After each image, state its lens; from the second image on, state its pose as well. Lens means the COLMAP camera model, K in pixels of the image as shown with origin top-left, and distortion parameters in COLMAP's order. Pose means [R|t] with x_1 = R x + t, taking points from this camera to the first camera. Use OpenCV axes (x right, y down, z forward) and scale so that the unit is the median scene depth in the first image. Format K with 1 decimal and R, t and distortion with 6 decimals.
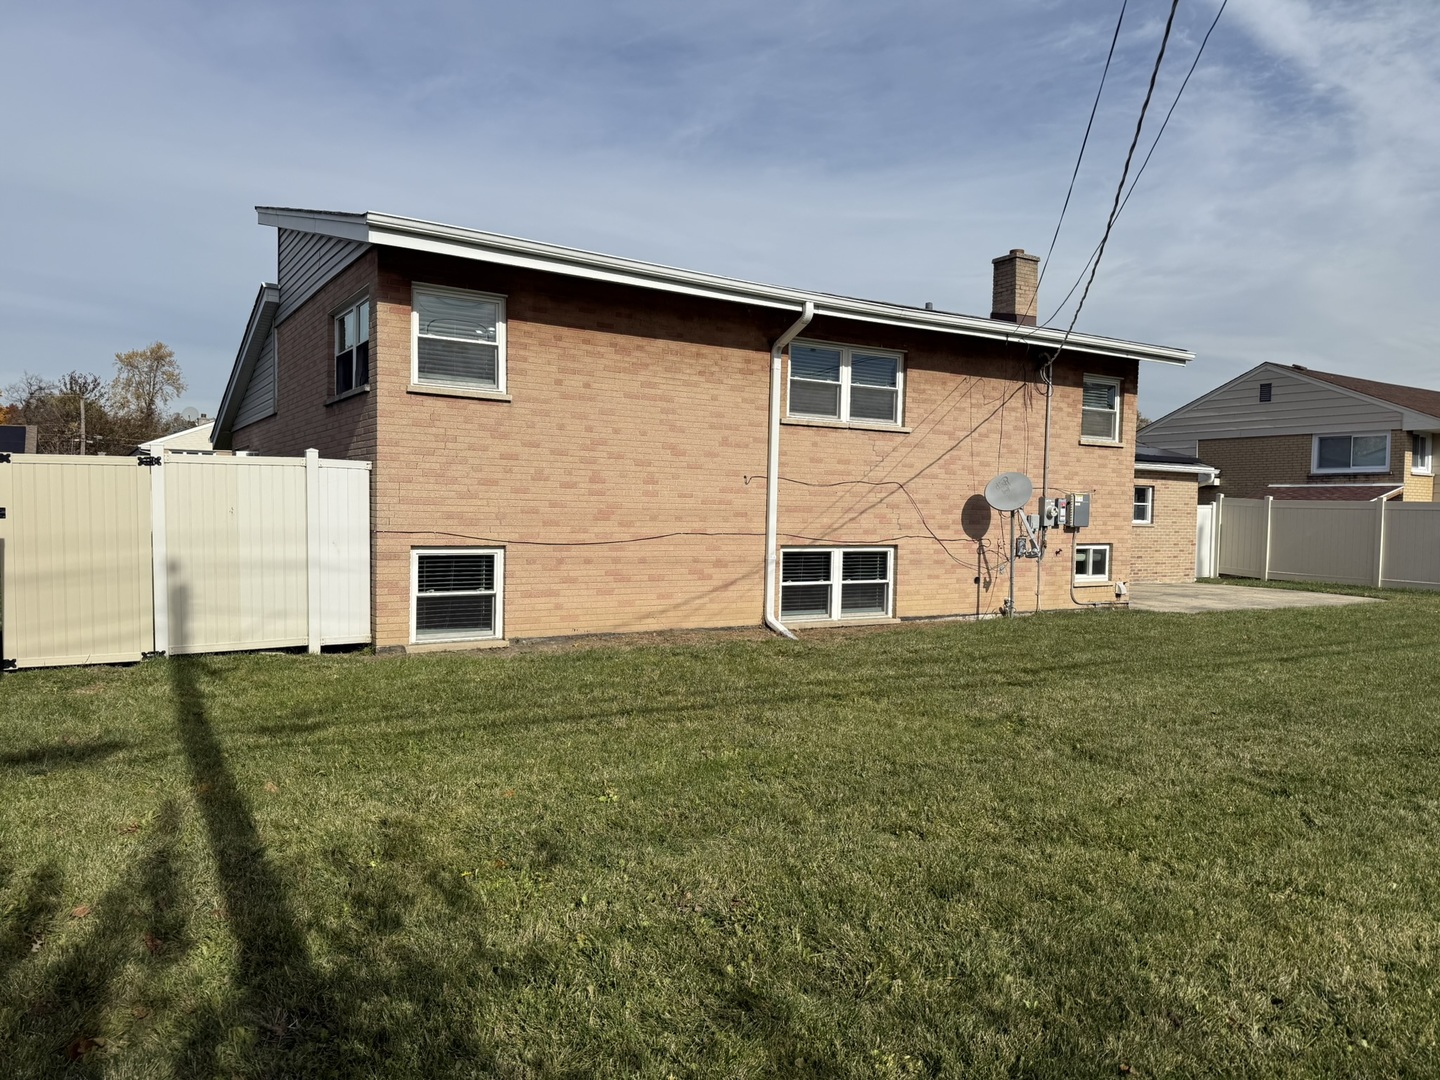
lens RADIAL K [[1018.0, 0, 714.3], [0, 1018.0, 549.7], [0, 0, 1]] dist [0.067424, -0.010703]
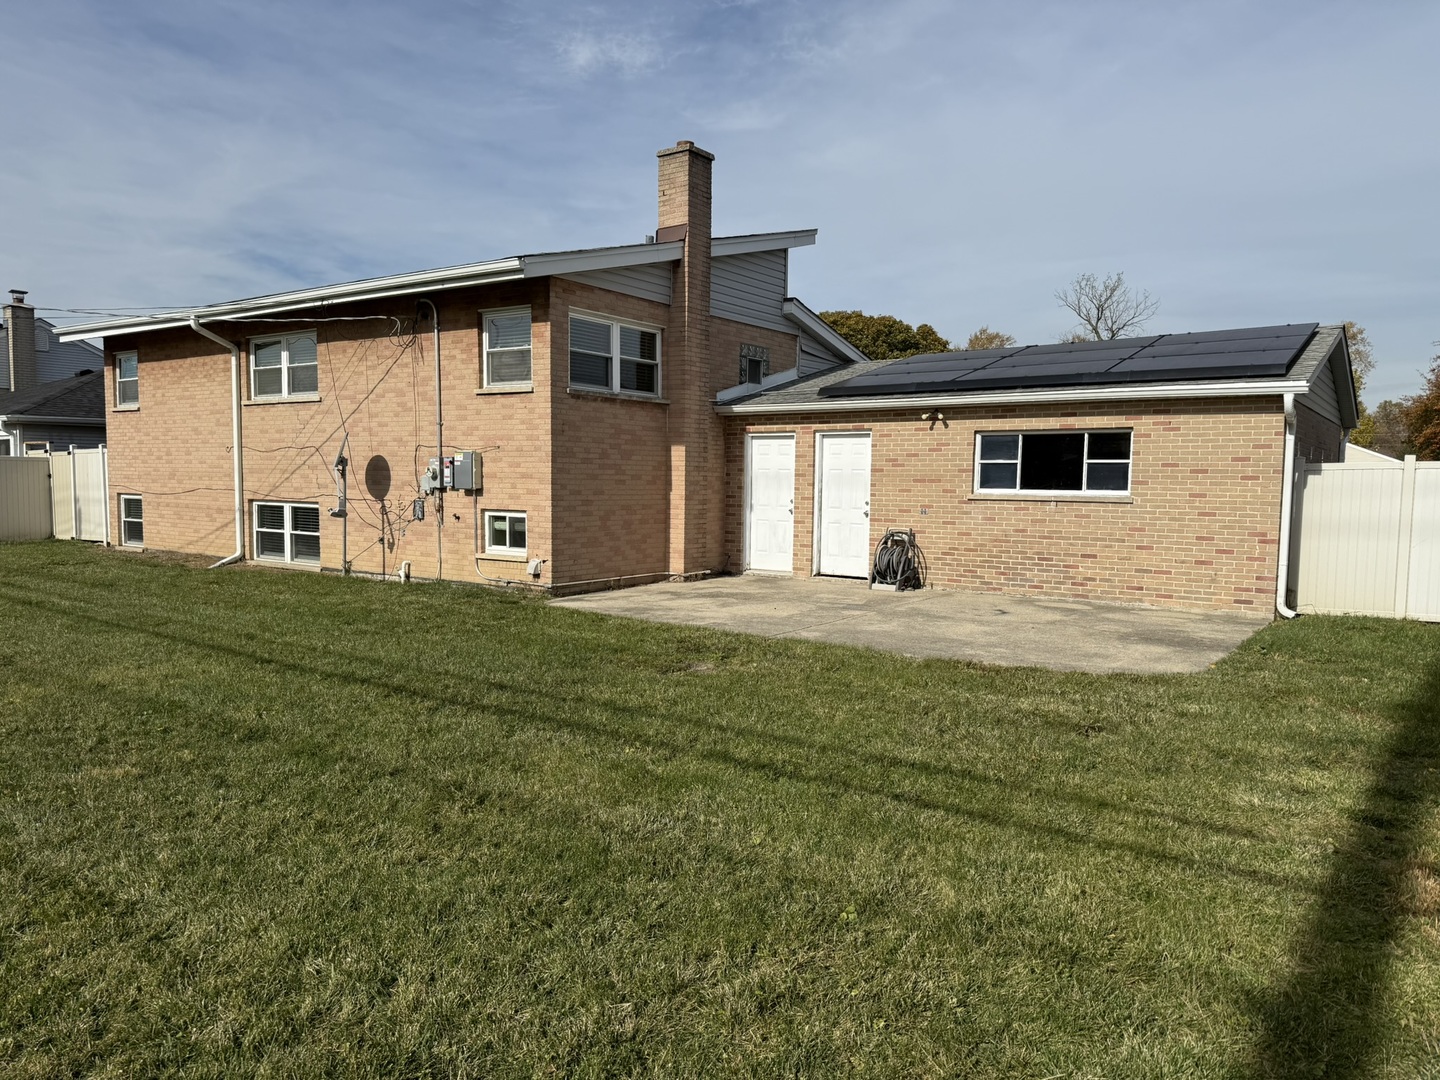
lens RADIAL K [[1018.0, 0, 714.7], [0, 1018.0, 543.1], [0, 0, 1]] dist [0.067424, -0.010703]
pose [[0.381291, 0.046814, -0.923269, 1.331764], [-0.042773, 0.998541, 0.032966, -0.014971], [0.923465, 0.026922, 0.382737, 0.925832]]
